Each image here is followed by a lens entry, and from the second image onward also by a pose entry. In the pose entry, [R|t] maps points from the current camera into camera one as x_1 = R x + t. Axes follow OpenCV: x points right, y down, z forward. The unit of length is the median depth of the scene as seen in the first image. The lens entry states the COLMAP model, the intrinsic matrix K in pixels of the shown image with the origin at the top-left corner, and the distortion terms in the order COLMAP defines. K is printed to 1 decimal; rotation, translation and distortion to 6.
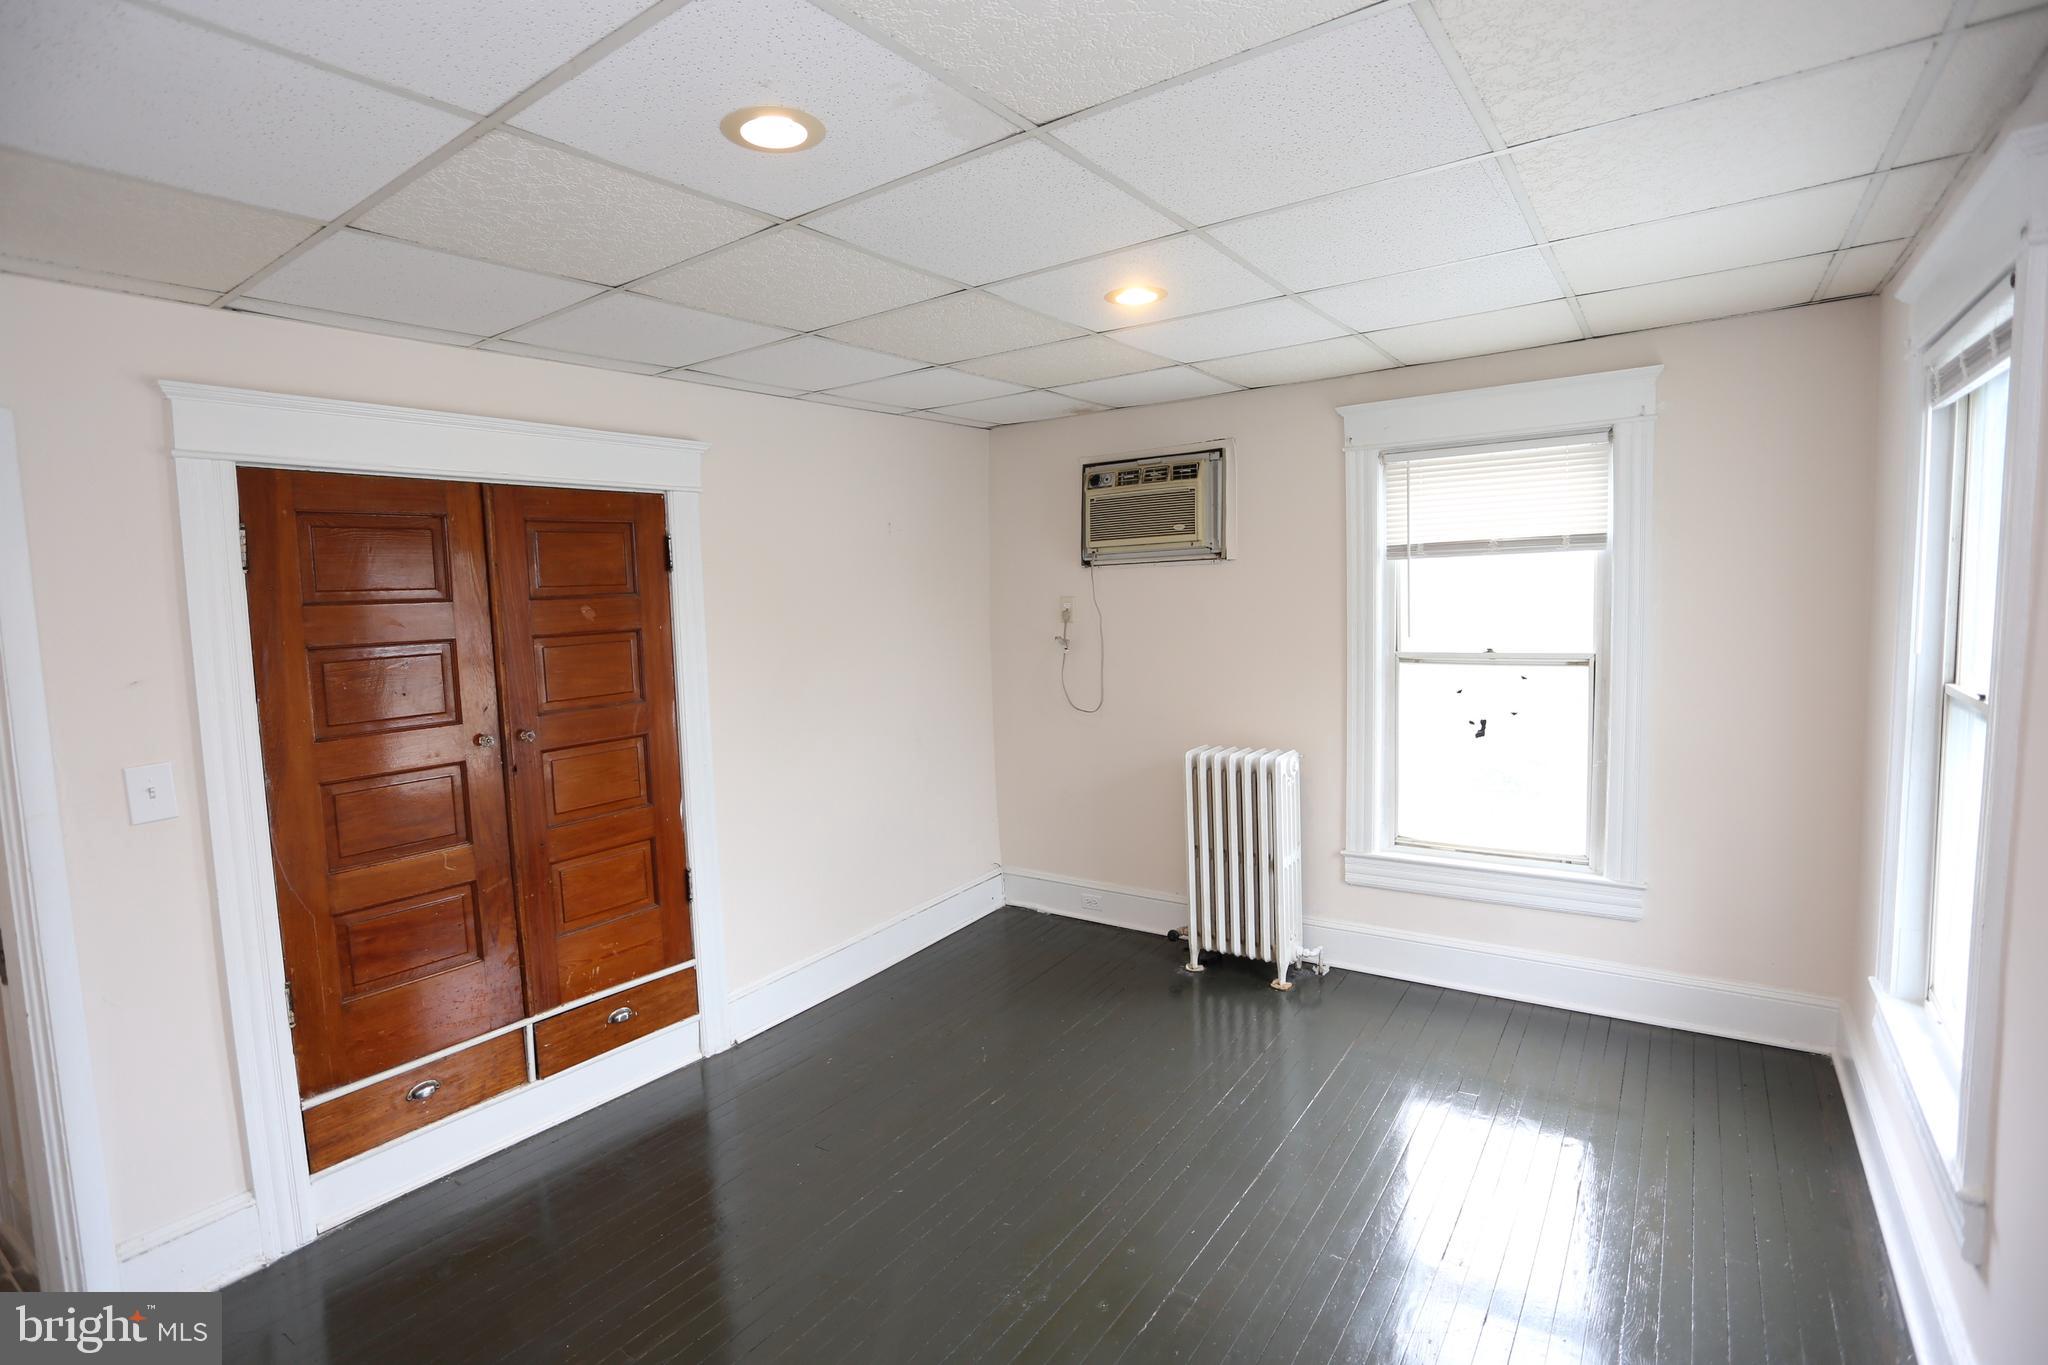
lens RADIAL K [[996.9, 0, 1016.2], [0, 996.9, 673.7], [0, 0, 1]] dist [-0.074367, 0.032537]
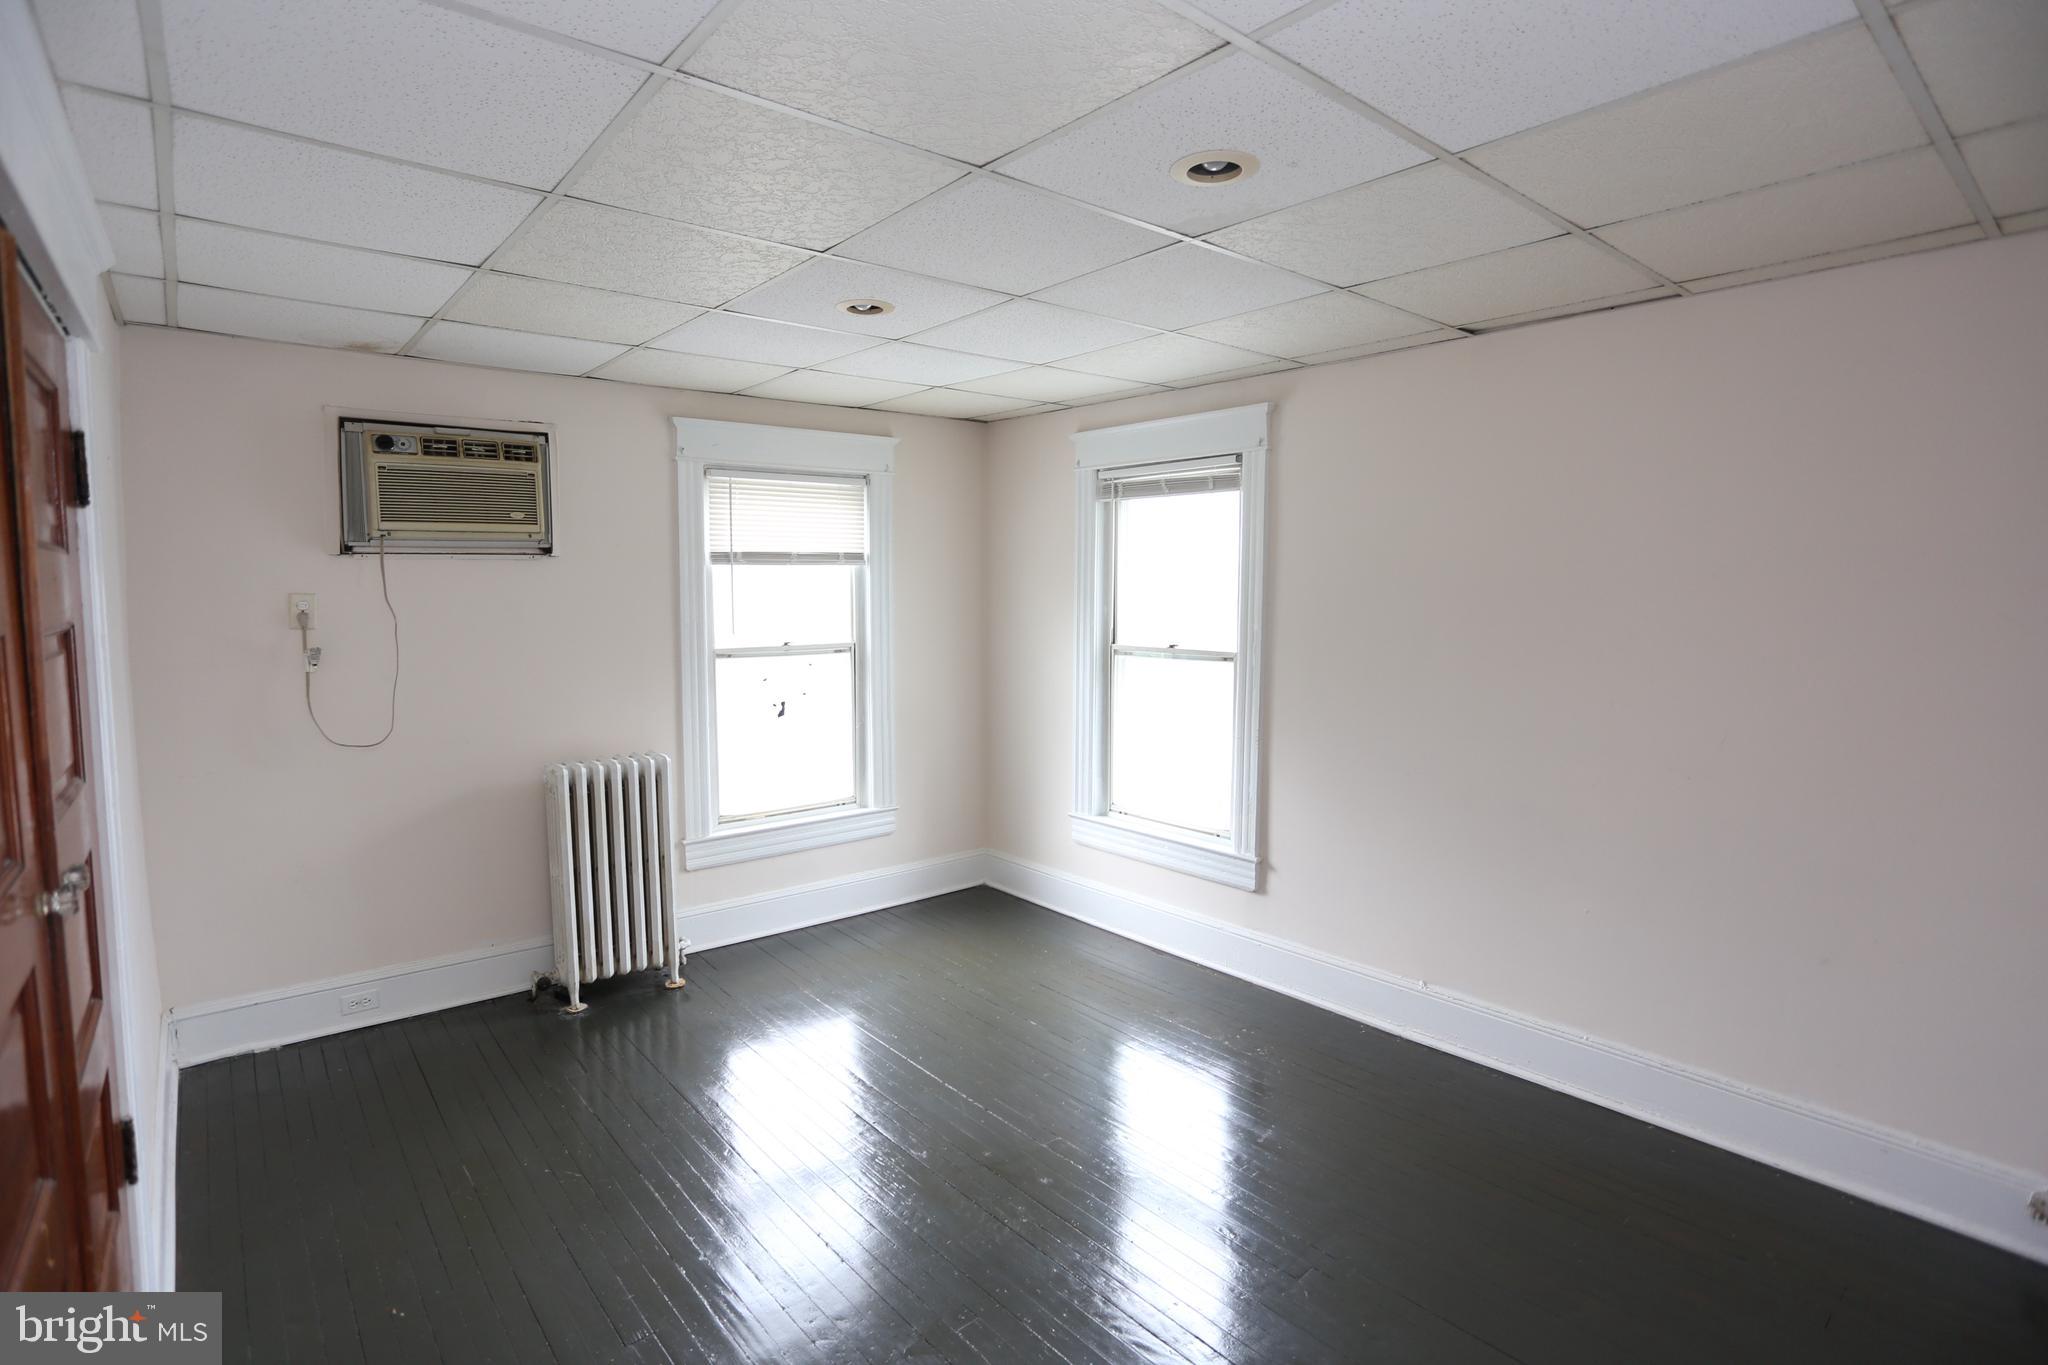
lens RADIAL K [[996.9, 0, 1016.2], [0, 996.9, 673.7], [0, 0, 1]] dist [-0.074367, 0.032537]
pose [[0.251983, -0.046068, 0.966635, -0.601272], [0.076696, 0.996675, 0.027507, 0.001067], [-0.964688, 0.067205, 0.254678, 0.394330]]
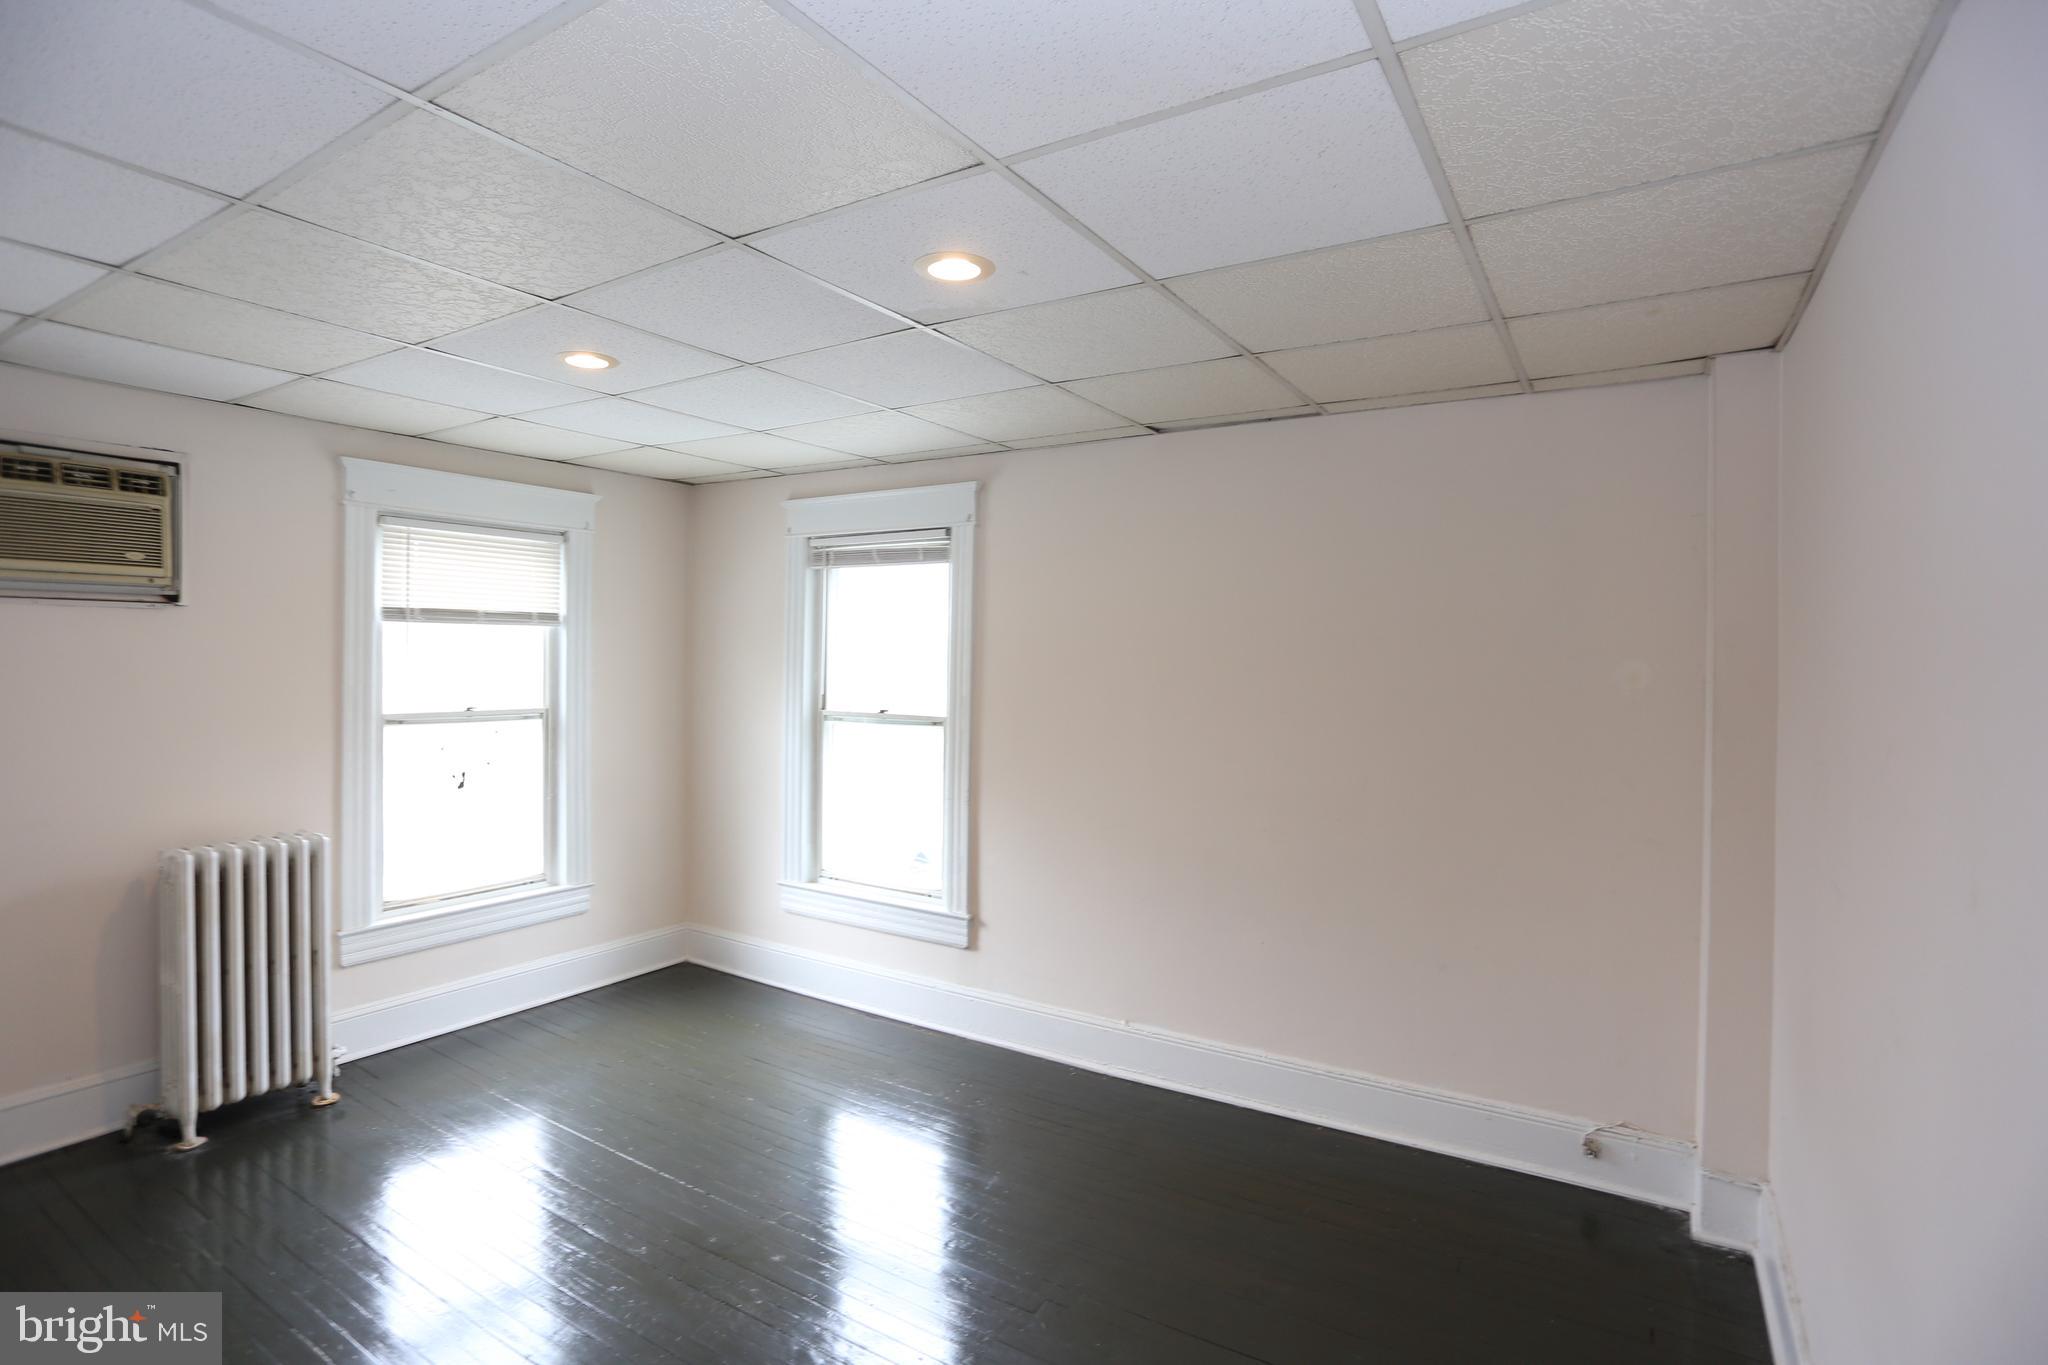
lens RADIAL K [[996.9, 0, 1016.2], [0, 996.9, 673.7], [0, 0, 1]] dist [-0.074367, 0.032537]
pose [[-0.058878, 0.023334, 0.997992, -0.627606], [0.077238, 0.996836, -0.018750, 0.004798], [-0.995273, 0.075979, -0.060494, 0.422242]]
